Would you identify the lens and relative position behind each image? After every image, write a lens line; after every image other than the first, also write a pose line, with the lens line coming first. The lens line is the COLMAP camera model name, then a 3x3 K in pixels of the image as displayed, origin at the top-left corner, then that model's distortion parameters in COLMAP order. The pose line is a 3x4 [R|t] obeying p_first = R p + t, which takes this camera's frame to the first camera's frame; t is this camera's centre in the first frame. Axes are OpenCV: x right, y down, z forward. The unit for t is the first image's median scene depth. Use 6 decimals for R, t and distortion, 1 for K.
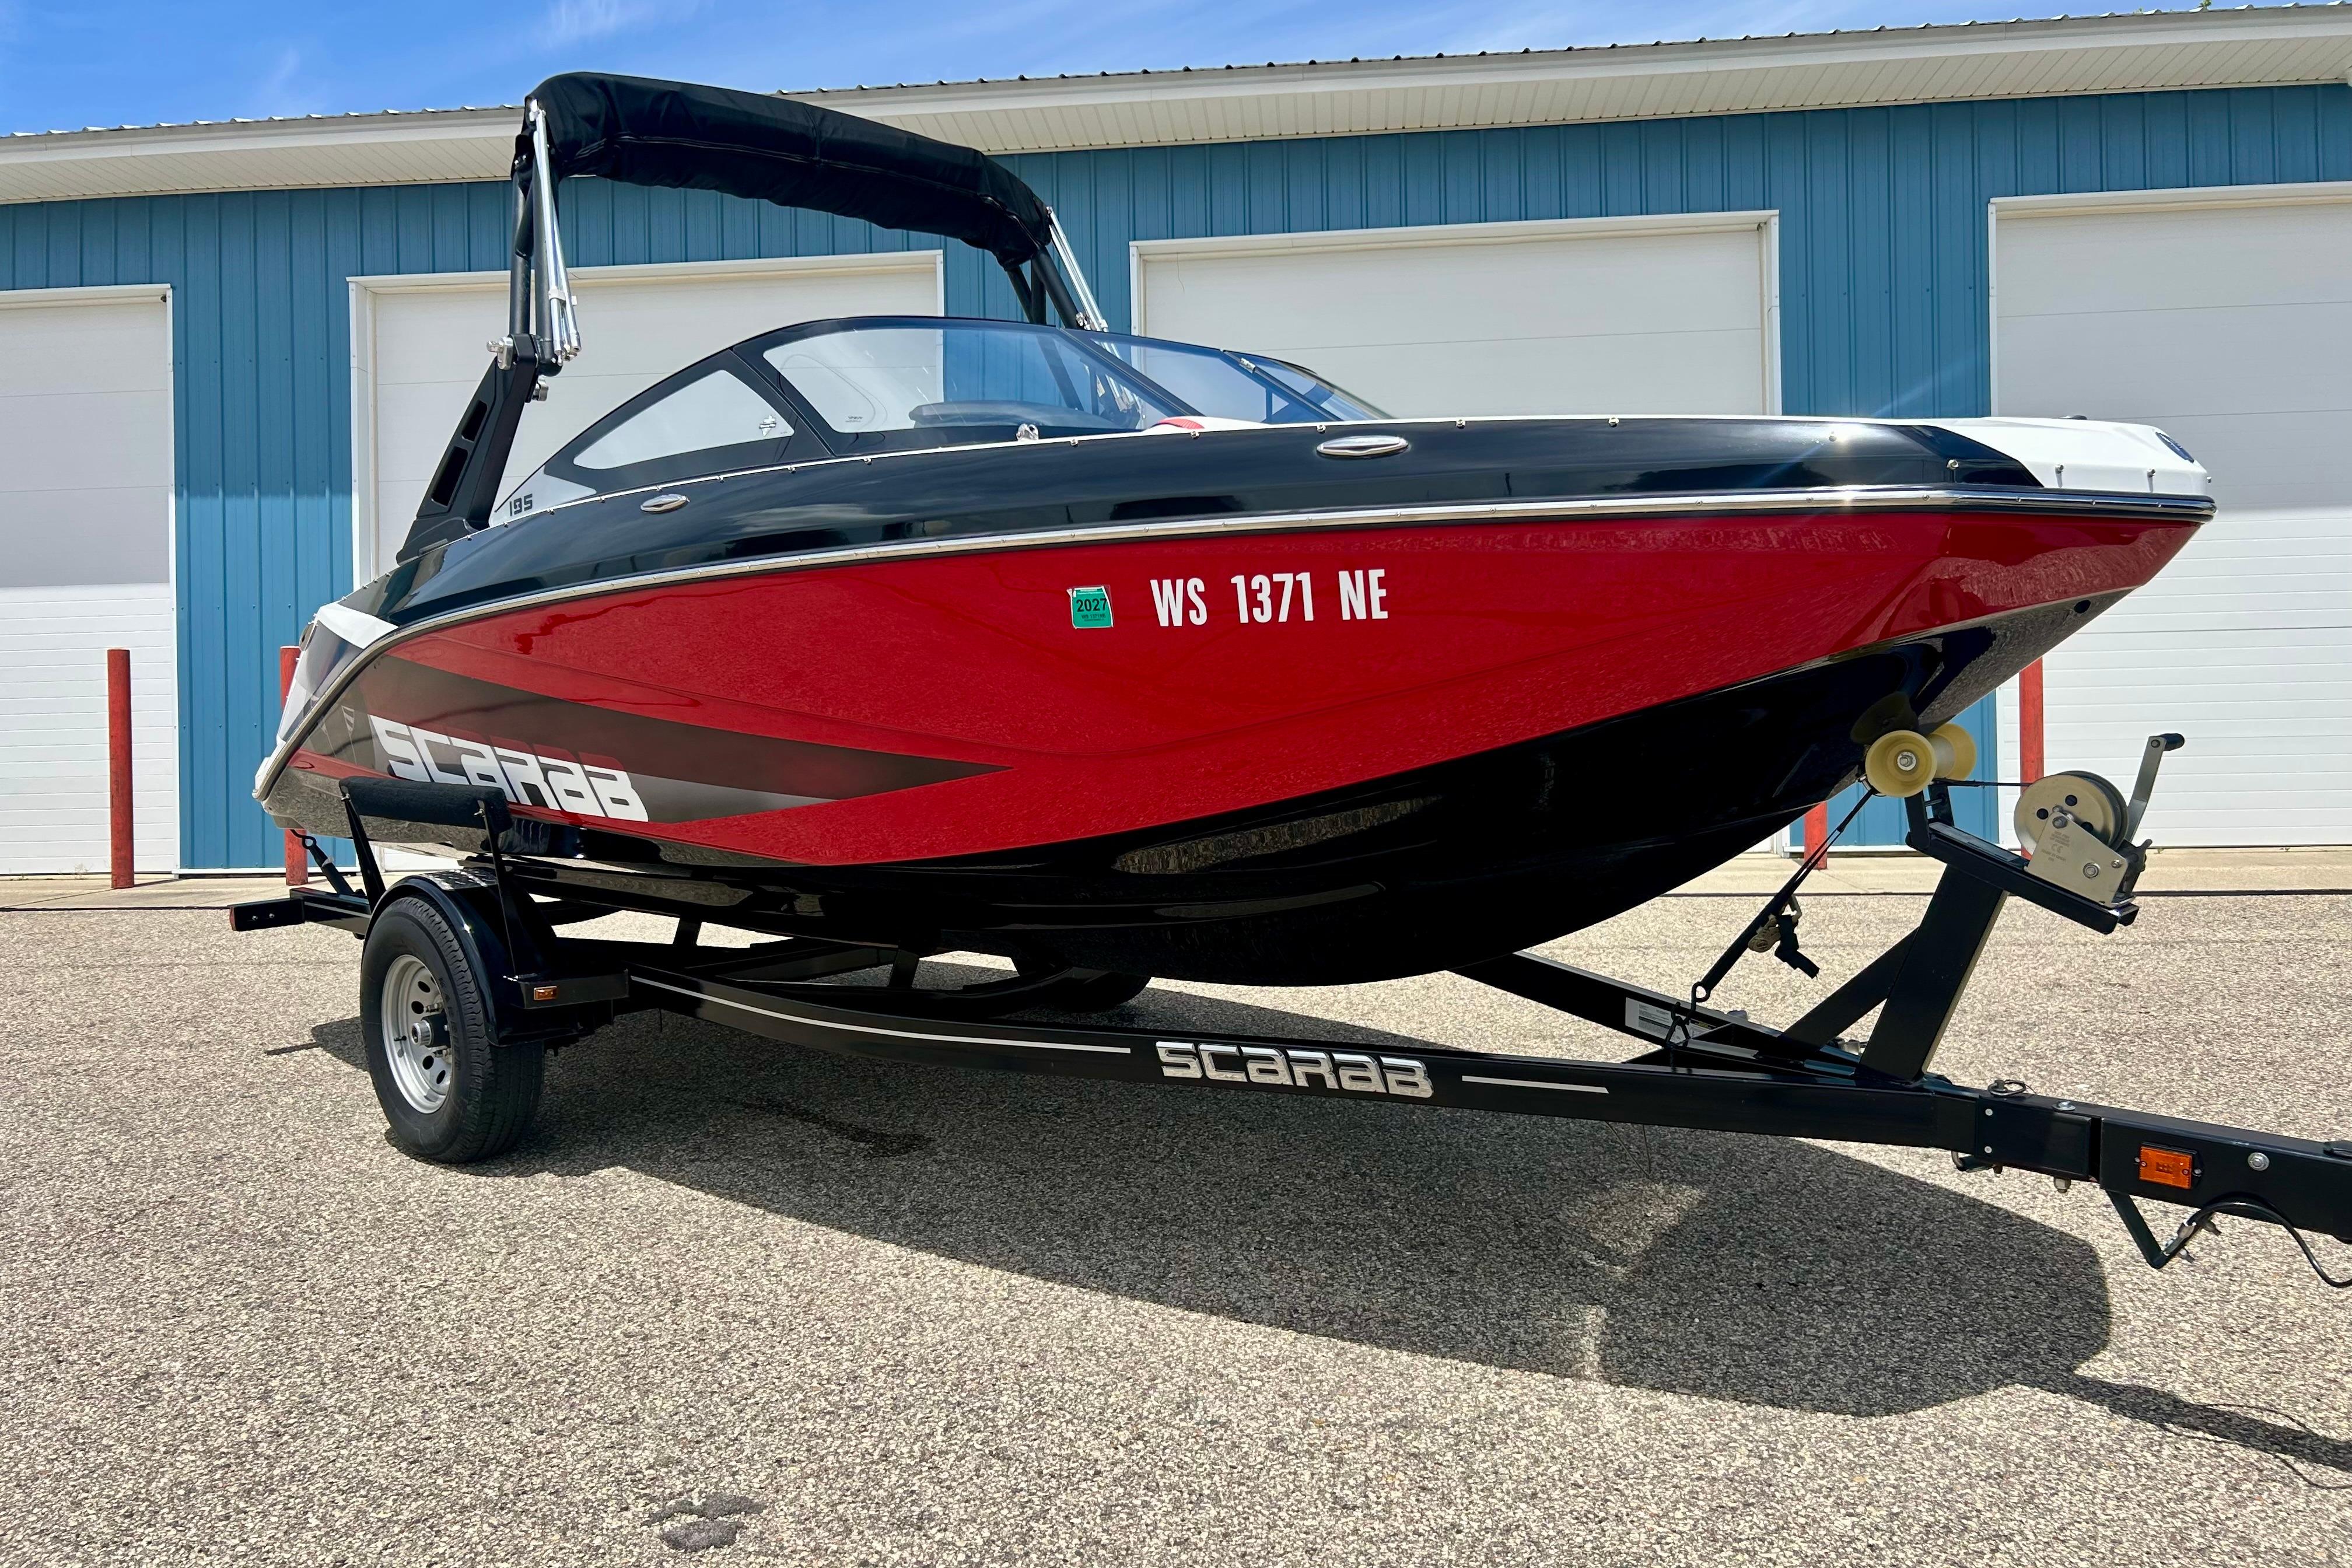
lens RADIAL K [[1712.4, 0, 1167.2], [0, 1712.4, 801.5], [0, 0, 1]] dist [0.045164, -0.053501]
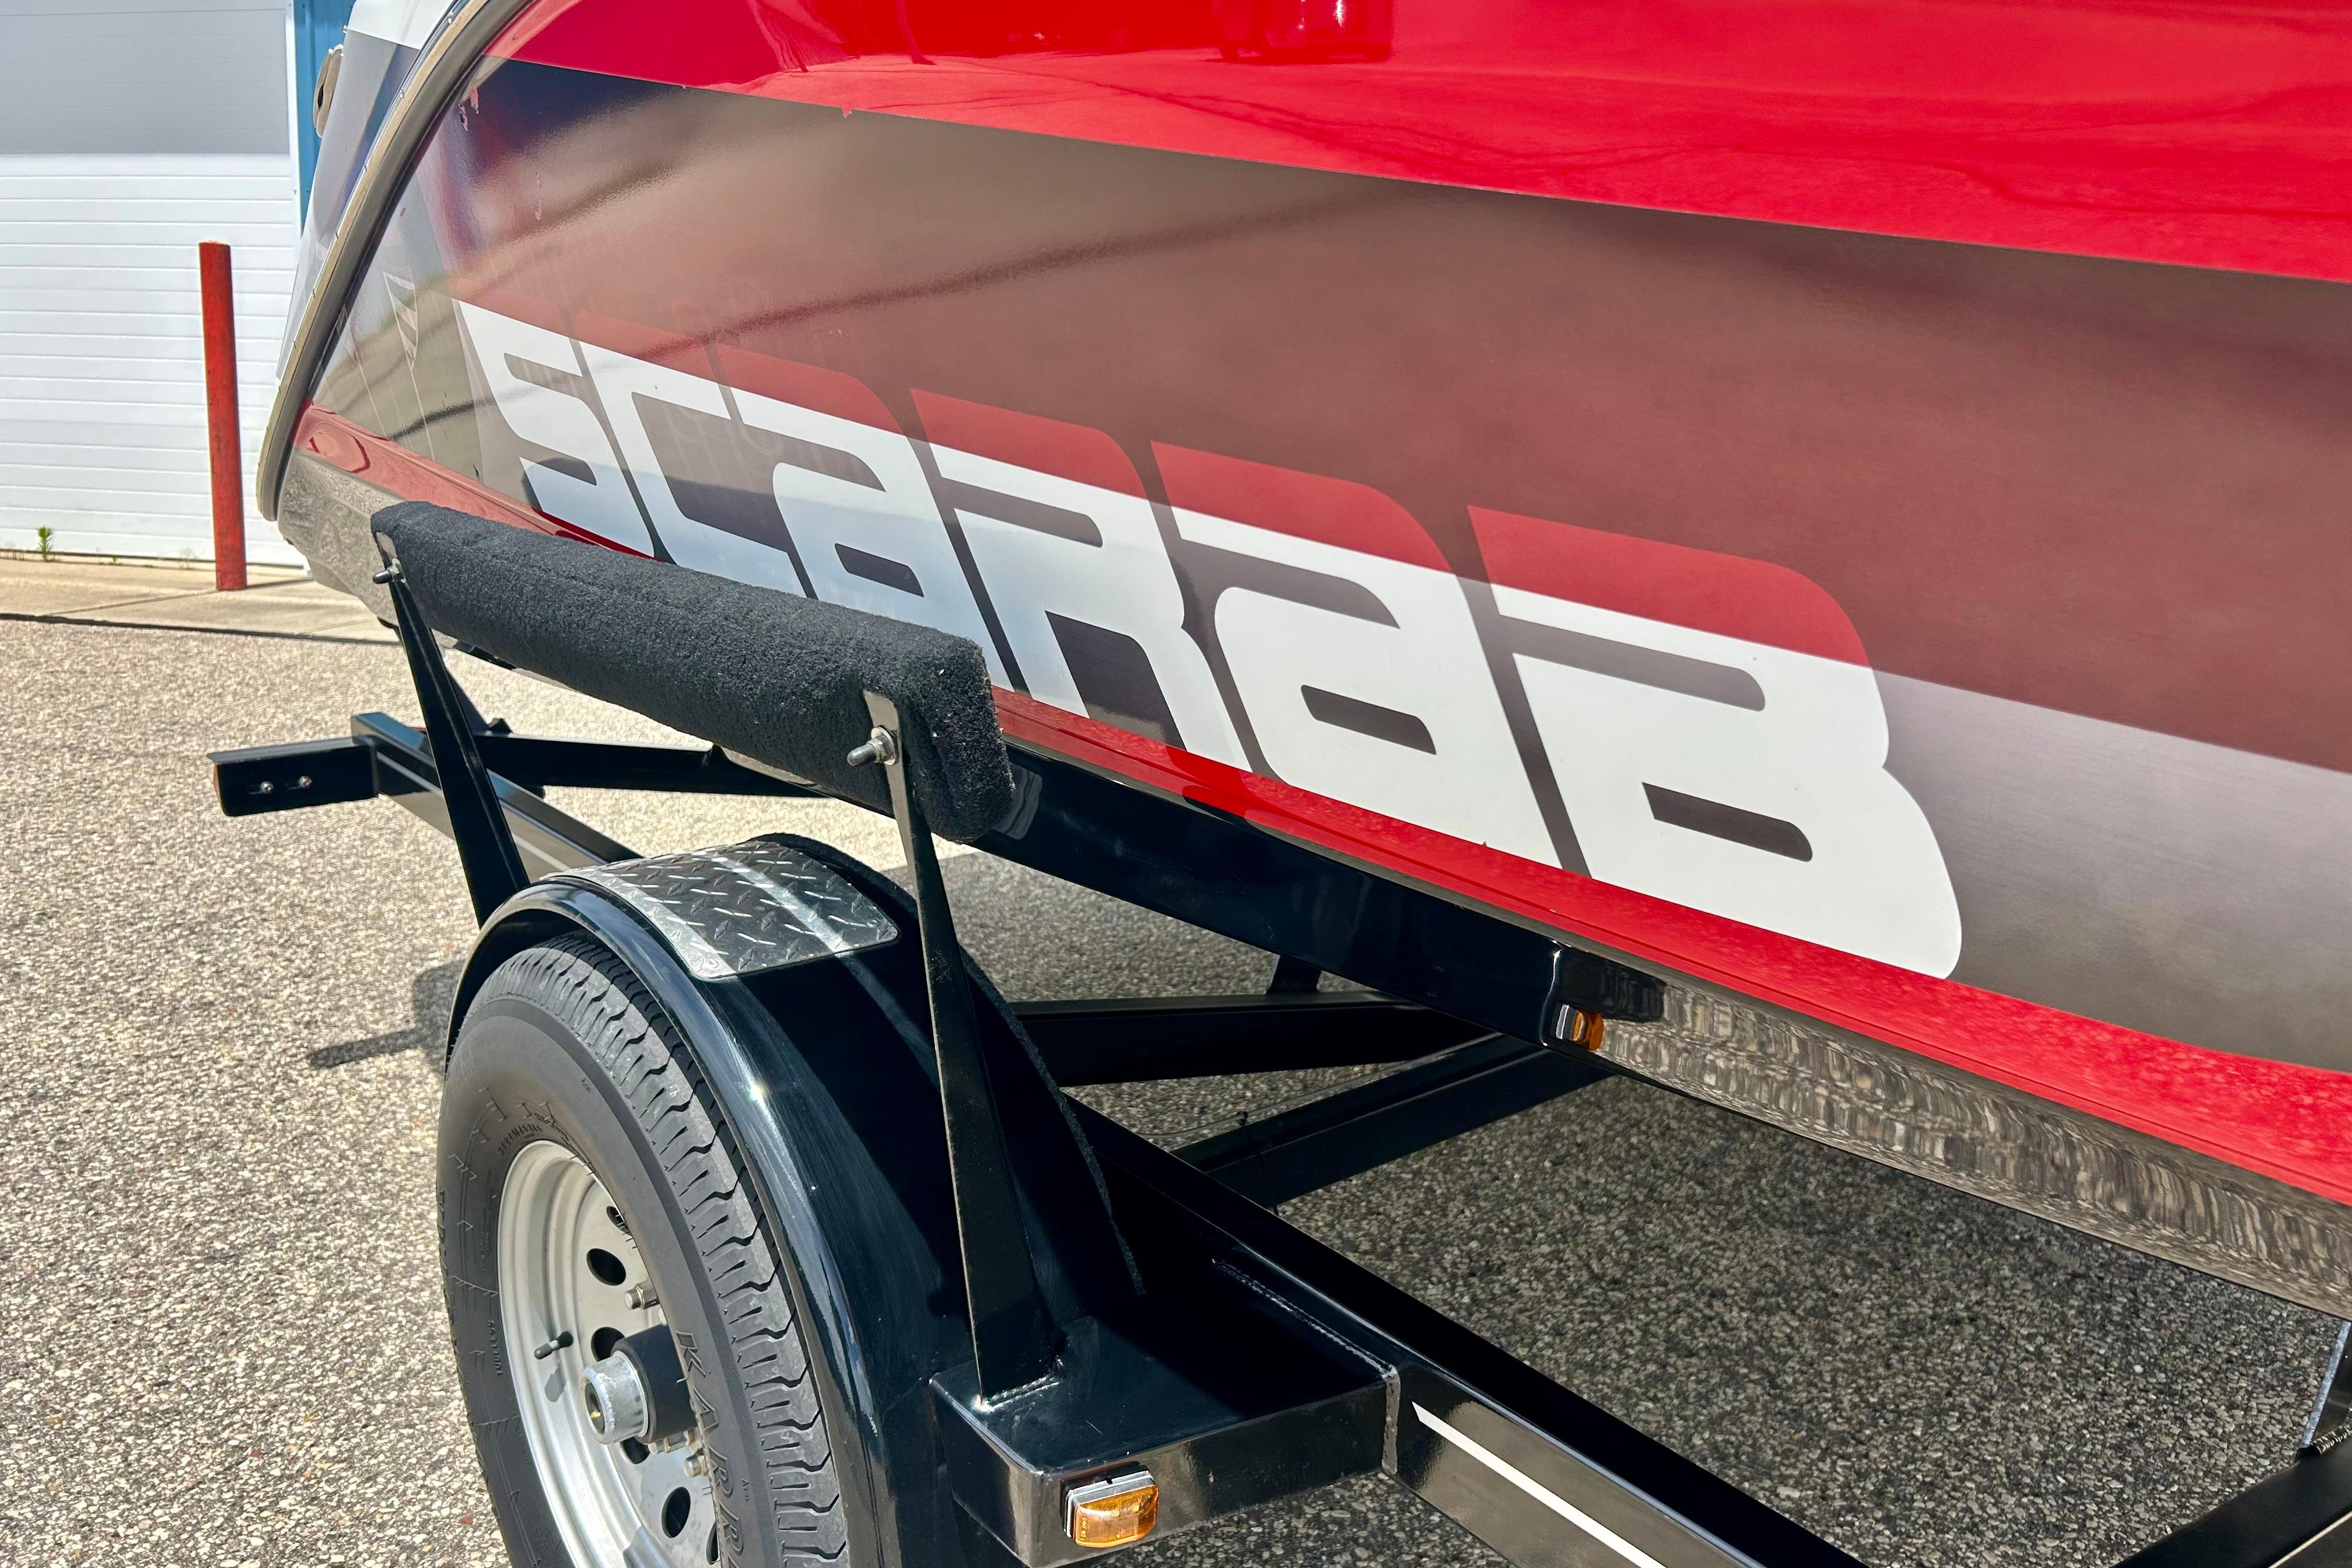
lens RADIAL K [[1713.9, 0, 1176.0], [0, 1713.9, 784.0], [0, 0, 1]] dist [0.042265, -0.049345]
pose [[0.992405, 0.075993, -0.096735, -0.364648], [-0.059444, 0.984713, 0.163730, -0.028959], [0.107699, -0.156736, 0.981751, 0.848313]]
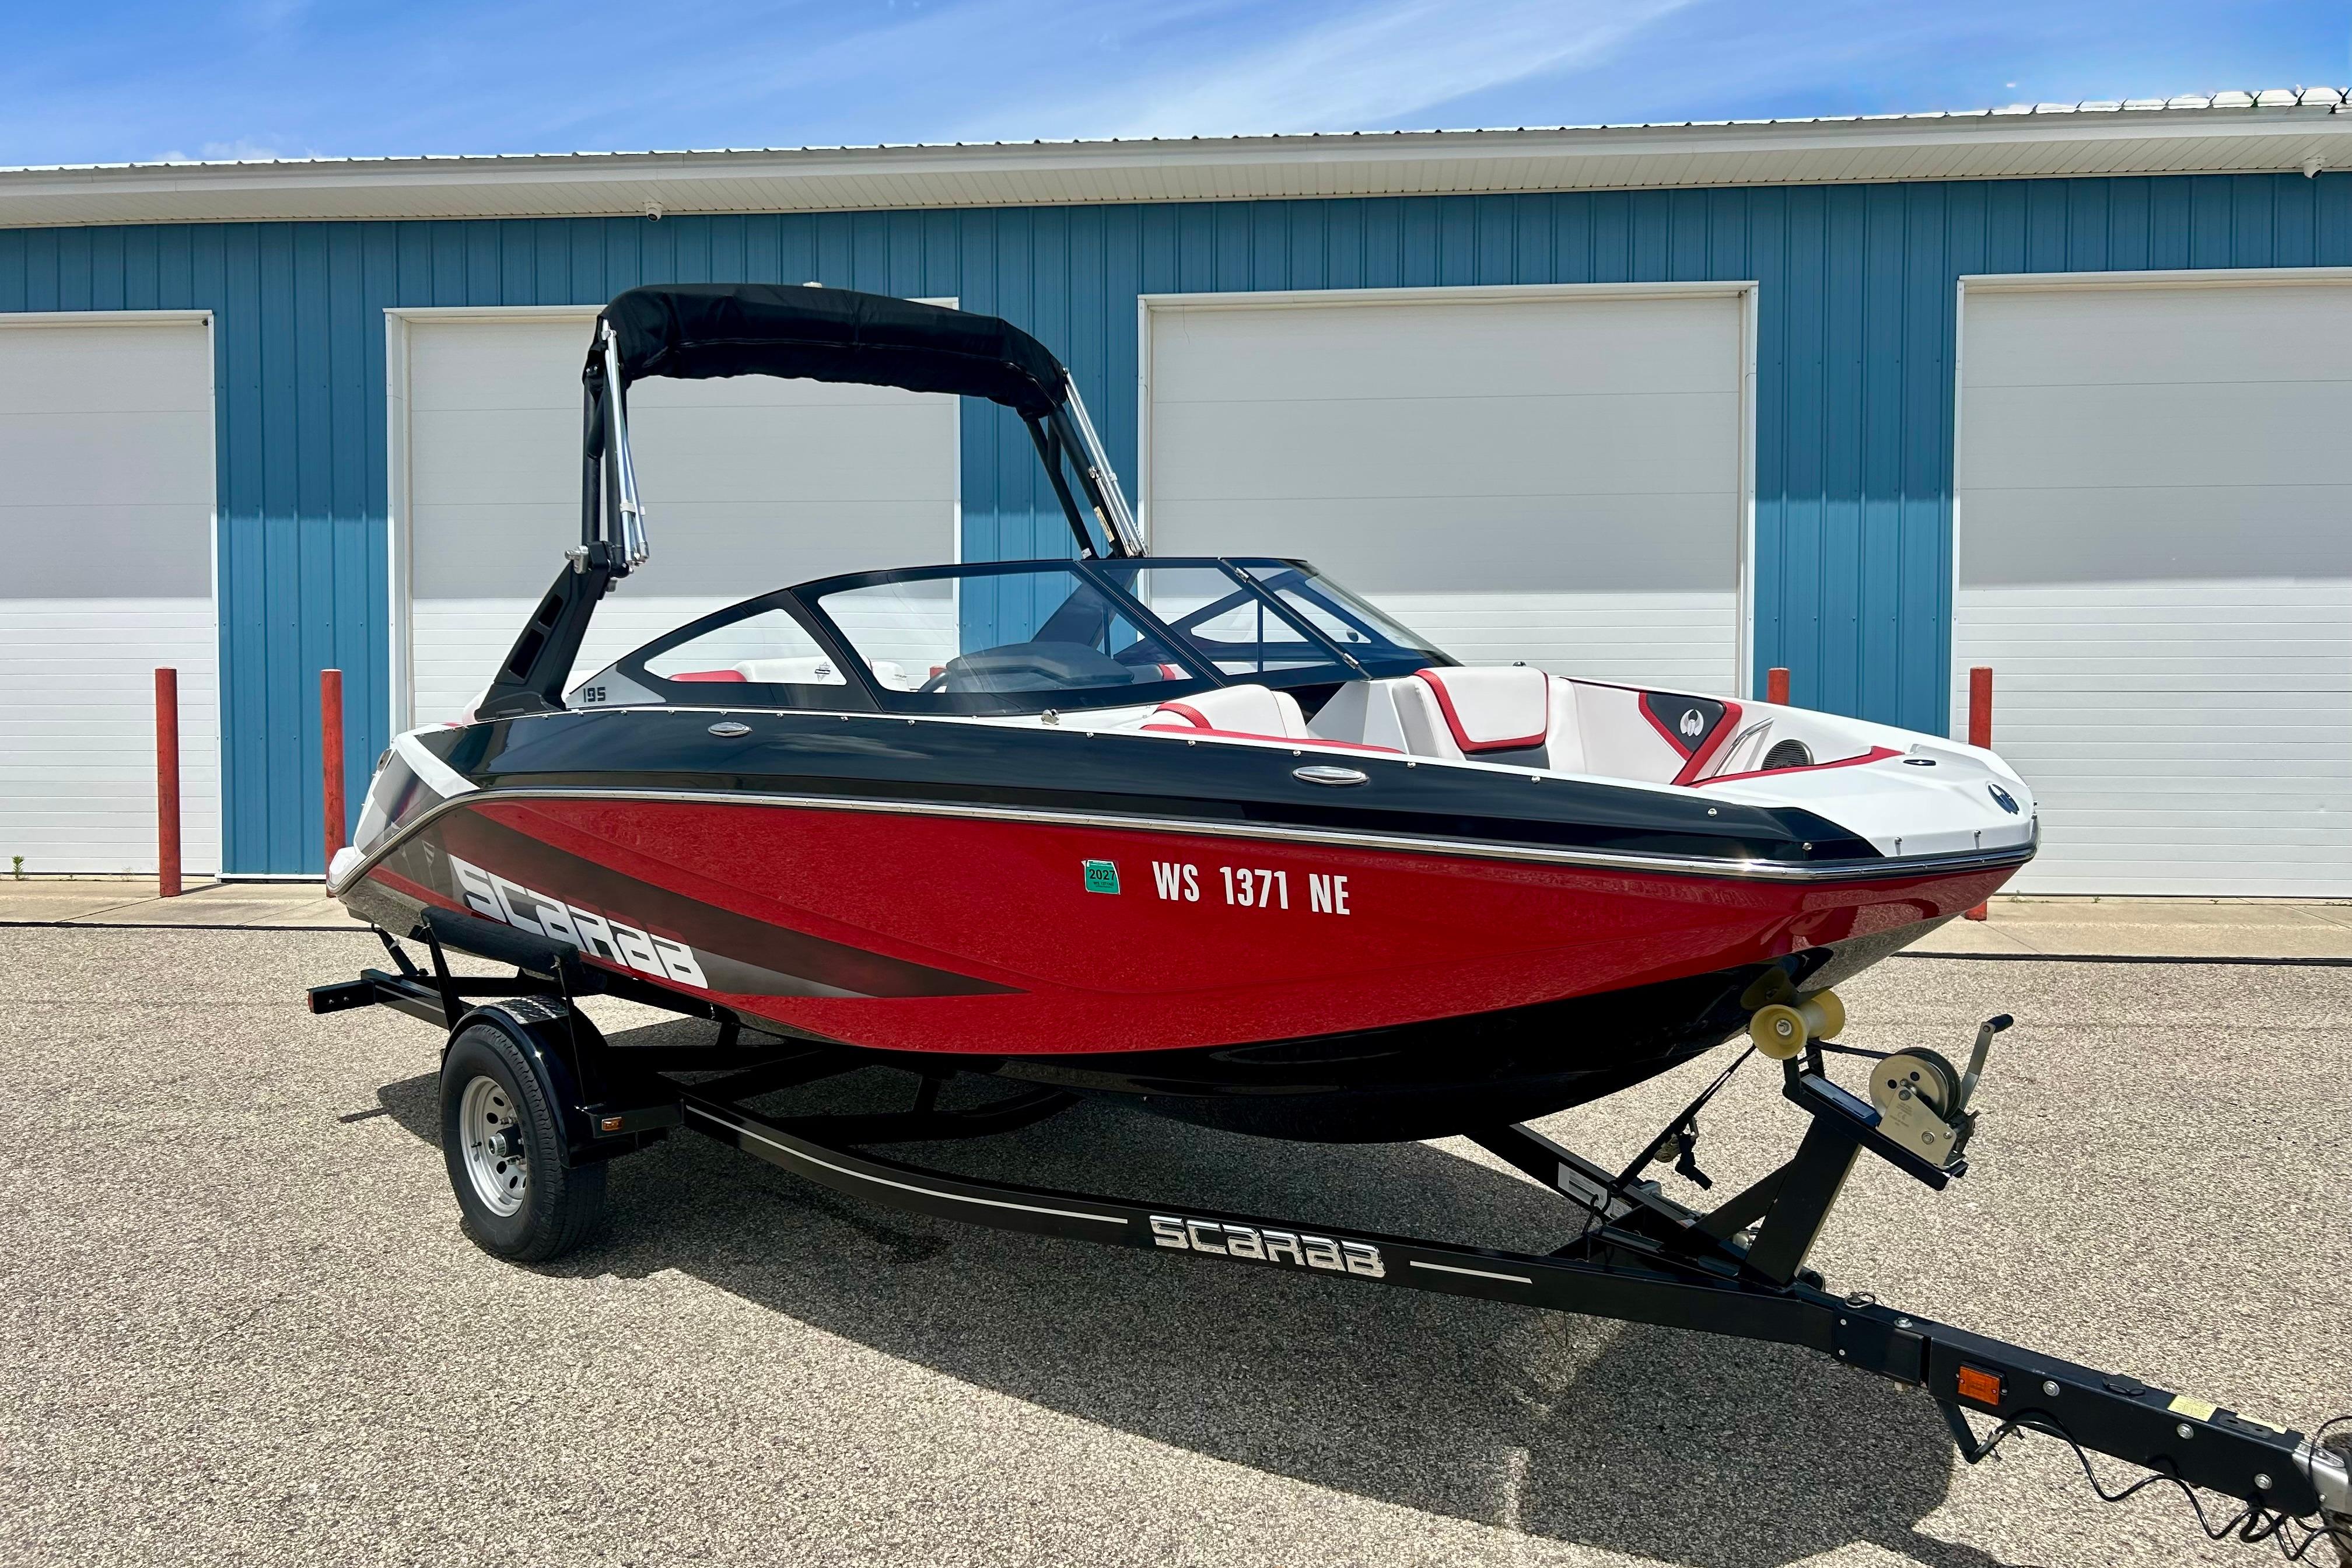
lens RADIAL K [[1713.9, 0, 1176.0], [0, 1713.9, 784.0], [0, 0, 1]] dist [0.042265, -0.049345]
pose [[0.999815, 0.017918, 0.006964, -0.001871], [-0.018155, 0.999205, 0.035505, -0.172317], [-0.006322, -0.035625, 0.999345, -0.138089]]
